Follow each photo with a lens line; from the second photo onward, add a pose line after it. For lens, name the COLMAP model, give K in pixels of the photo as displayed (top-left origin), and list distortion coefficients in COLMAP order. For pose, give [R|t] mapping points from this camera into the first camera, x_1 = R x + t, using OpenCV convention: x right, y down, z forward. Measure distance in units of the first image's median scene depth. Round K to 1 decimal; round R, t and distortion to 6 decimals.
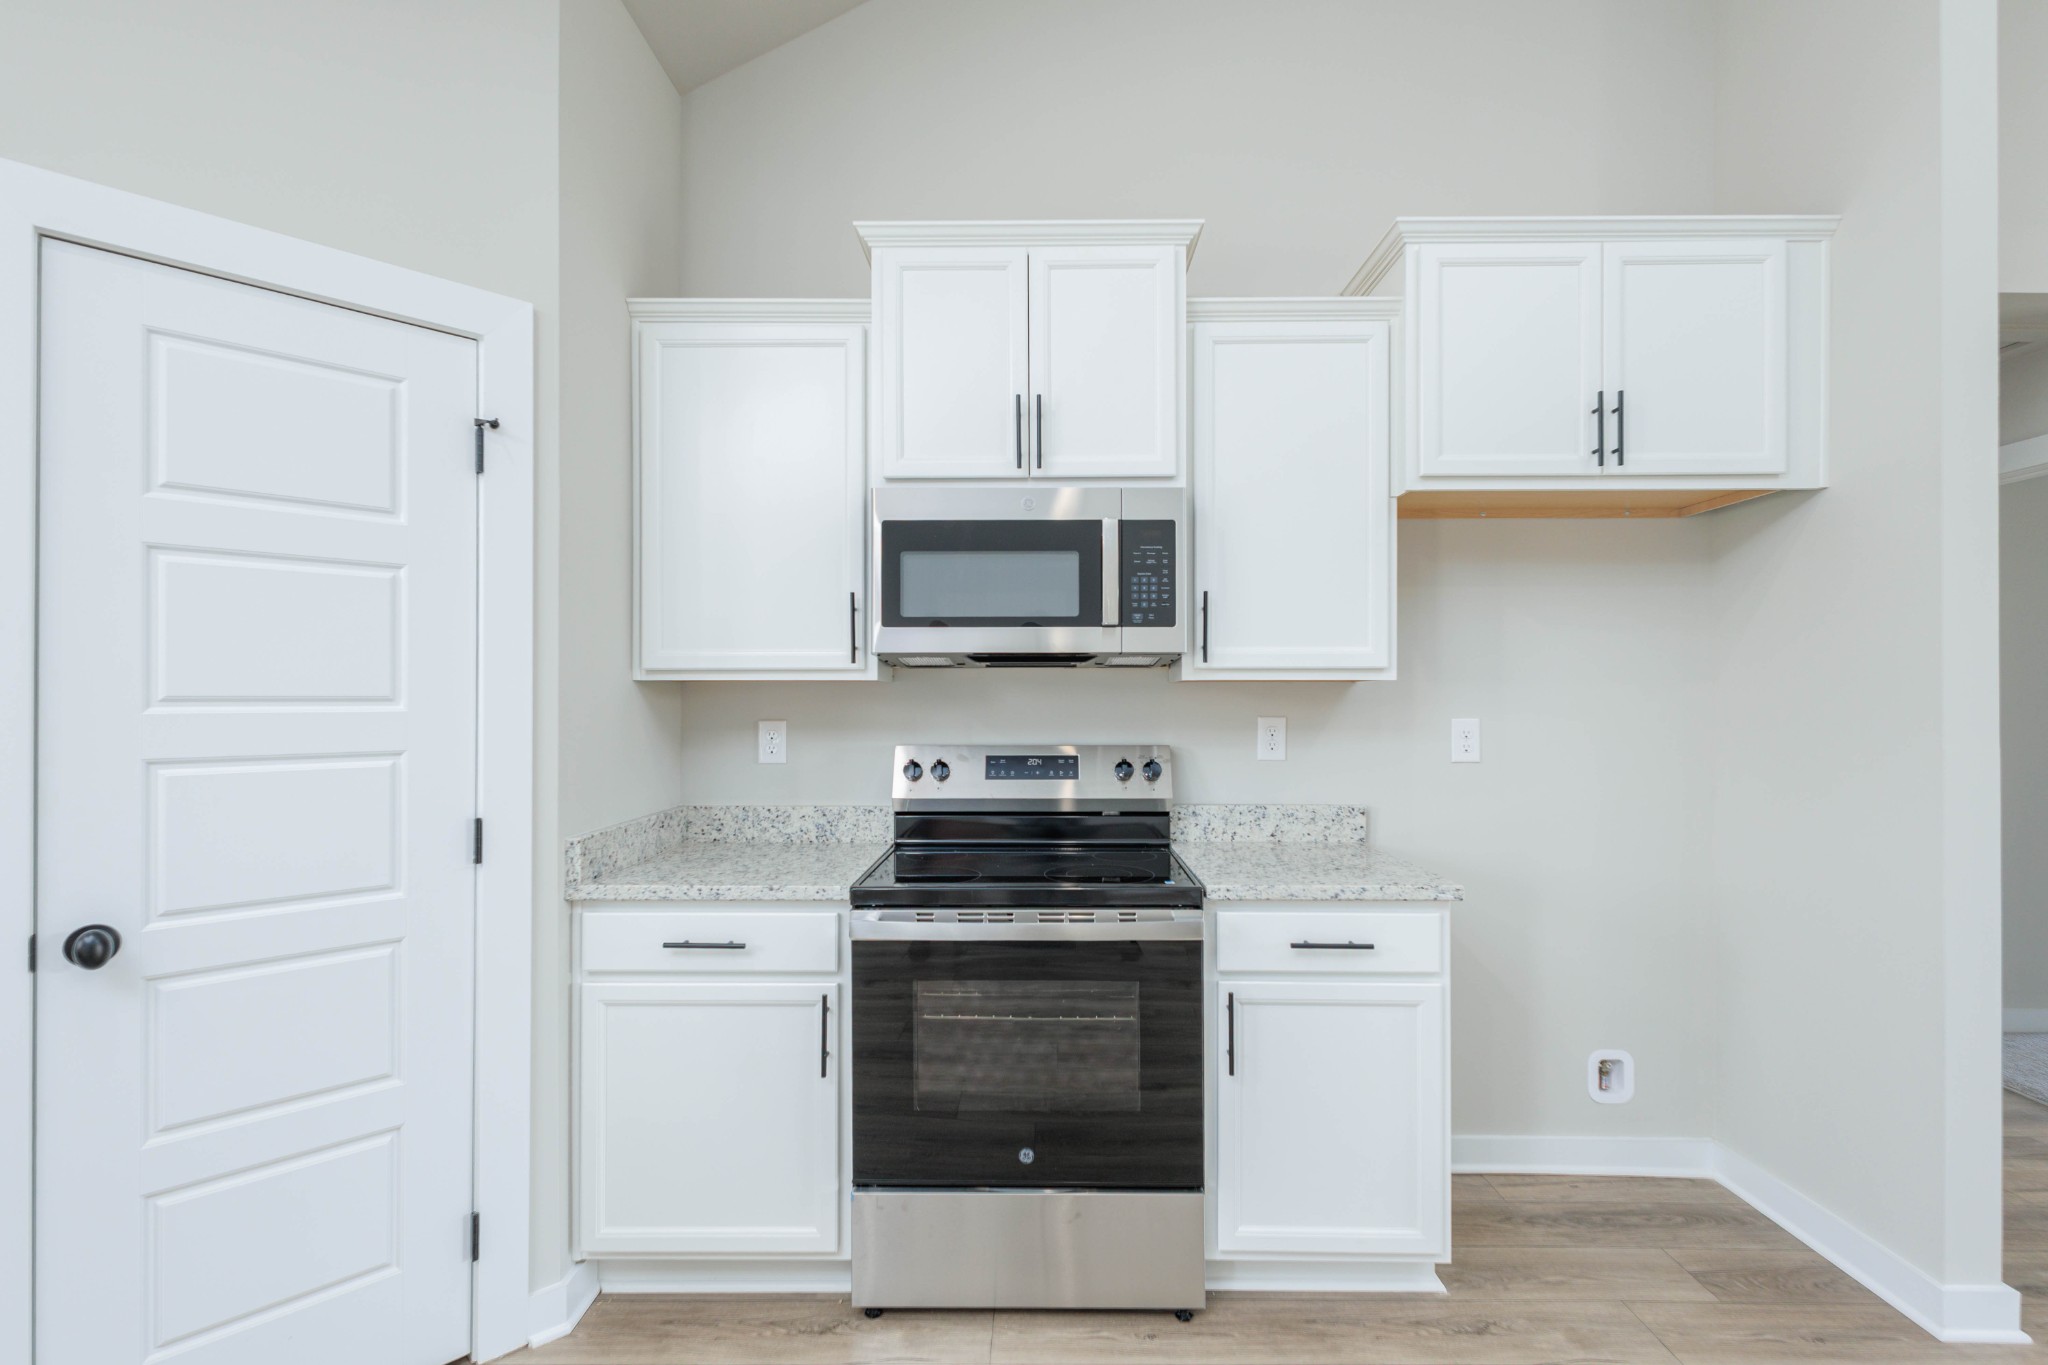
lens RADIAL K [[952.1, 0, 1030.4], [0, 952.1, 693.8], [0, 0, 1]] dist [0.010731, 0.000368]
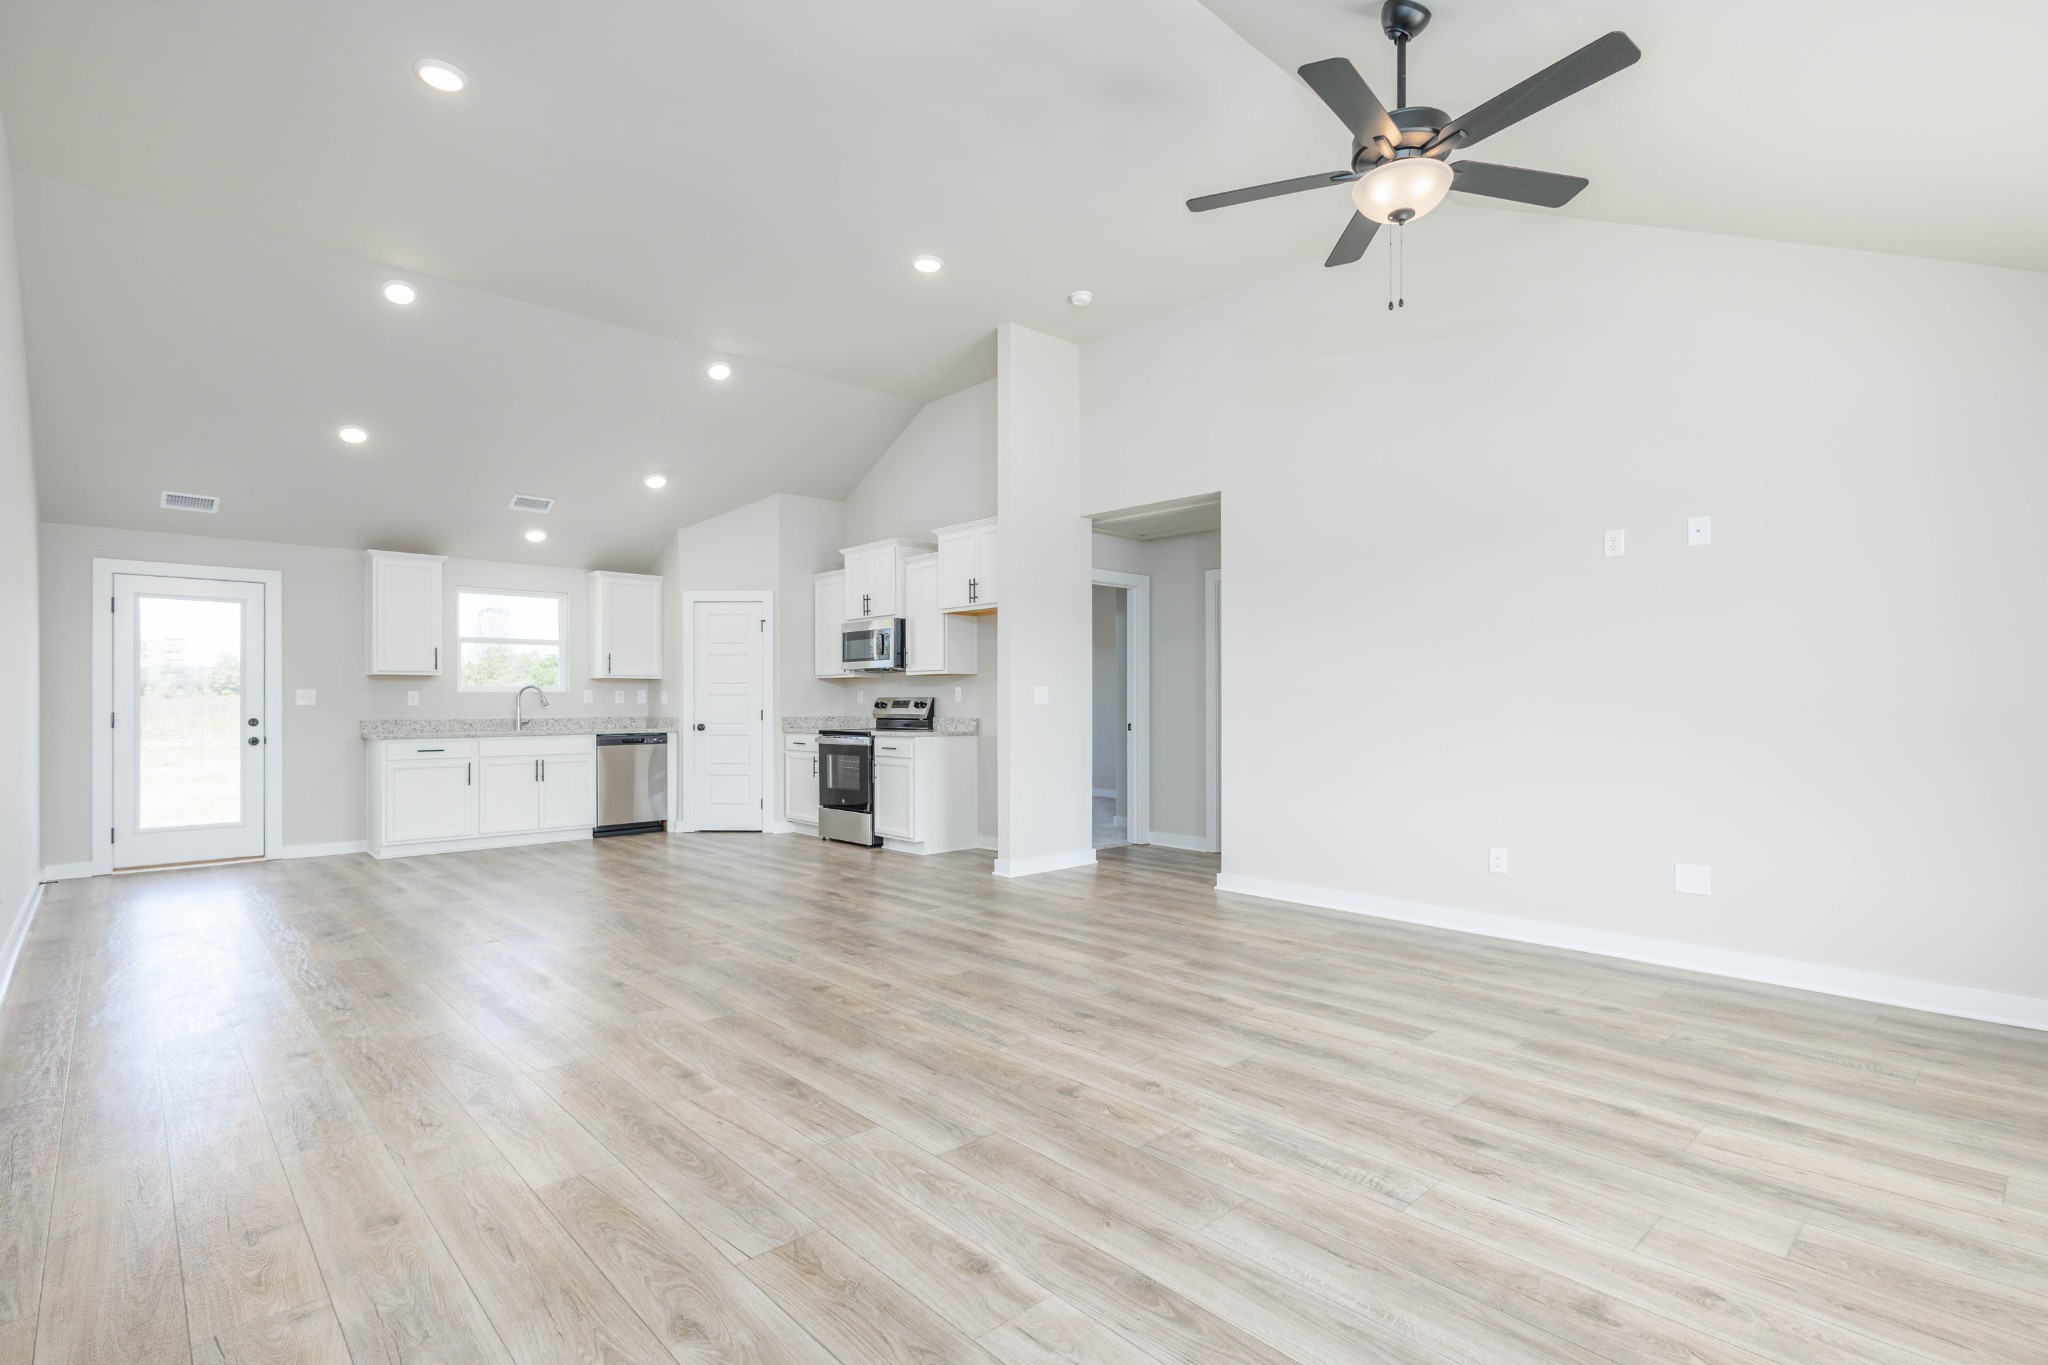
lens RADIAL K [[952.1, 0, 1030.4], [0, 952.1, 693.8], [0, 0, 1]] dist [0.010731, 0.000368]
pose [[0.695083, -0.008291, -0.718882, 2.939106], [0.004340, 0.999964, -0.007336, 0.078799], [0.718916, 0.001979, 0.695094, -0.999062]]
